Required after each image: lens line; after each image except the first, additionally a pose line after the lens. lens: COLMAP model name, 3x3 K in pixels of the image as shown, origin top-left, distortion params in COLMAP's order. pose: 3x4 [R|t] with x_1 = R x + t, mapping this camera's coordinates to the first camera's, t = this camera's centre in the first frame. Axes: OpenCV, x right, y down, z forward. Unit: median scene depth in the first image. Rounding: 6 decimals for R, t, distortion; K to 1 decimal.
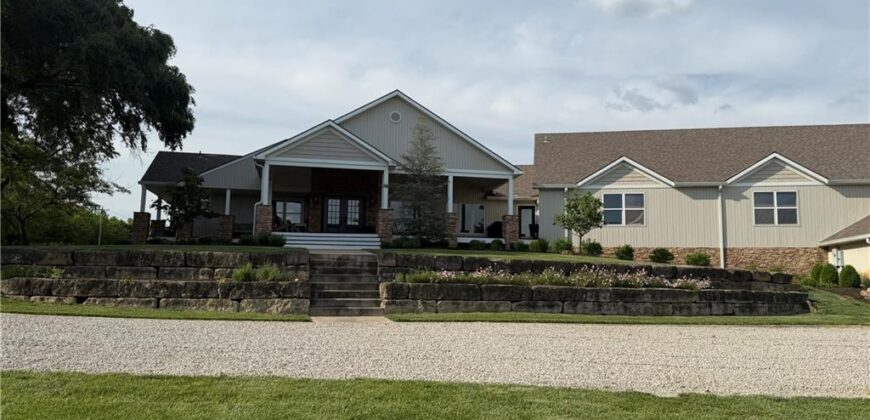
lens RADIAL K [[637.7, 0, 435.8], [0, 637.7, 213.6], [0, 0, 1]] dist [0.111251, -0.194774]
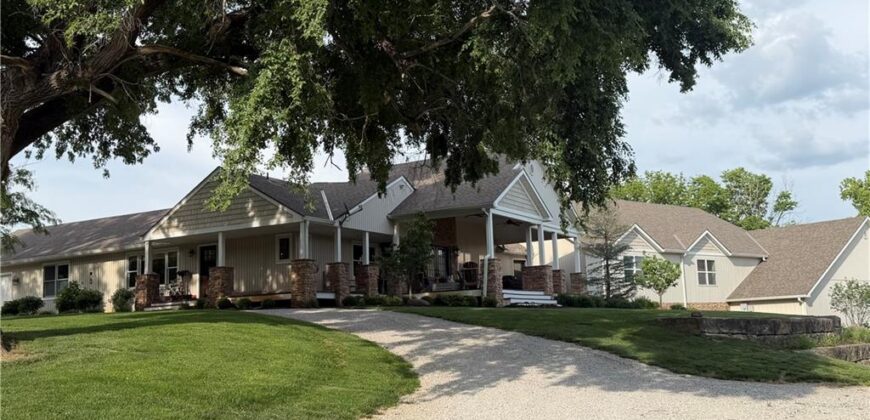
lens RADIAL K [[787.4, 0, 435.0], [0, 787.4, 210.0], [0, 0, 1]] dist [-0.057793, -0.002375]
pose [[0.682295, 0.075030, 0.727216, -1.309116], [-0.045969, 0.997154, -0.059751, -0.019352], [-0.729630, 0.007338, 0.683803, 0.438882]]
